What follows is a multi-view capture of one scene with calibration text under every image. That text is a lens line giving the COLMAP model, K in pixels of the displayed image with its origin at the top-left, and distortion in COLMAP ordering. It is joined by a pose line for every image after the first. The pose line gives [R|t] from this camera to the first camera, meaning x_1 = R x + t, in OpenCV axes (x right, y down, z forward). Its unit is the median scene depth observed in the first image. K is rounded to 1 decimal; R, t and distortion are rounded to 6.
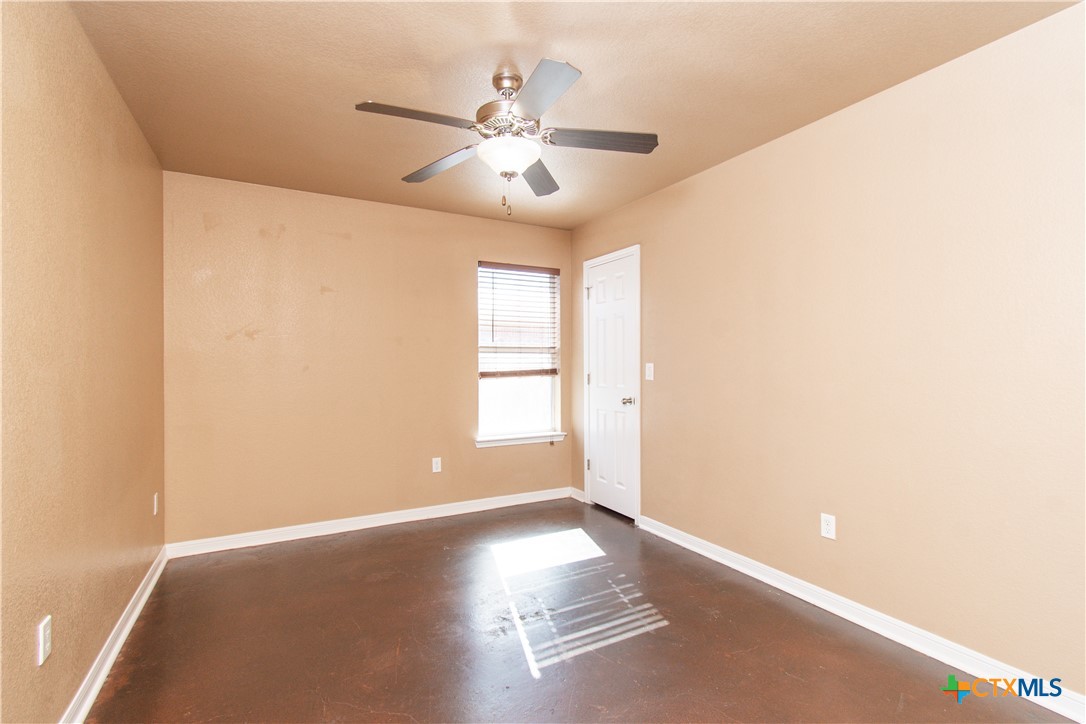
lens RADIAL K [[486.9, 0, 547.3], [0, 486.9, 365.3], [0, 0, 1]] dist [0.000070, -0.000067]
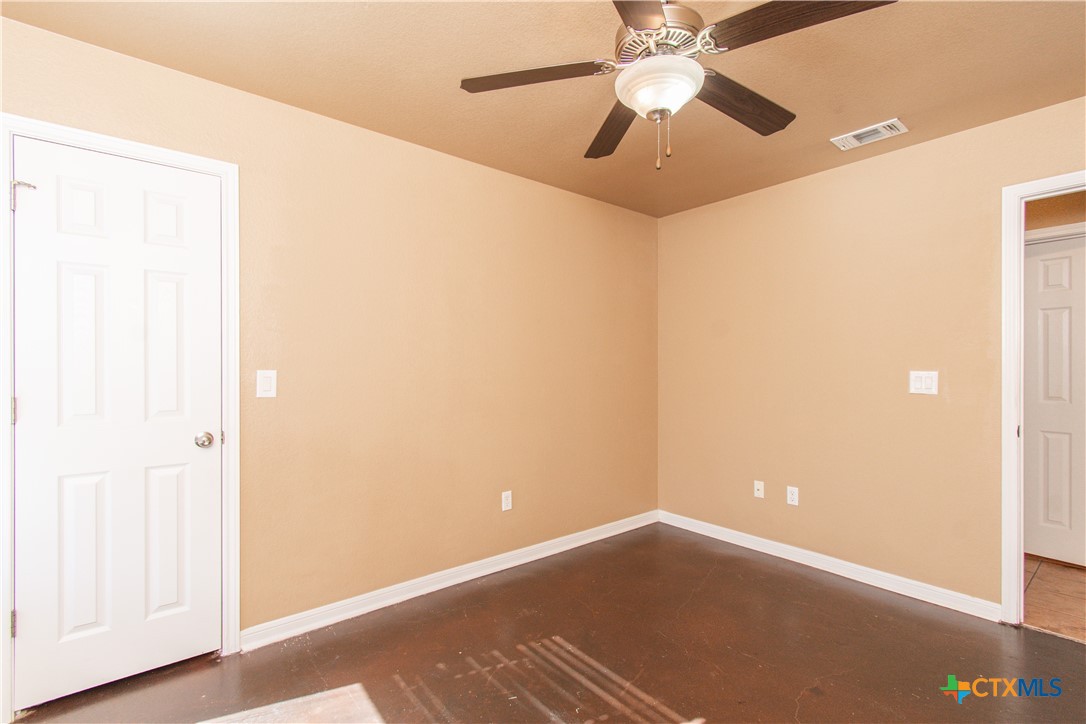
lens RADIAL K [[486.9, 0, 547.3], [0, 486.9, 365.3], [0, 0, 1]] dist [0.000070, -0.000067]
pose [[-0.172417, 0.003749, 0.985017, -0.559800], [-0.001038, 0.999992, -0.003988, -0.009182], [-0.985023, -0.001710, -0.172412, 0.930615]]
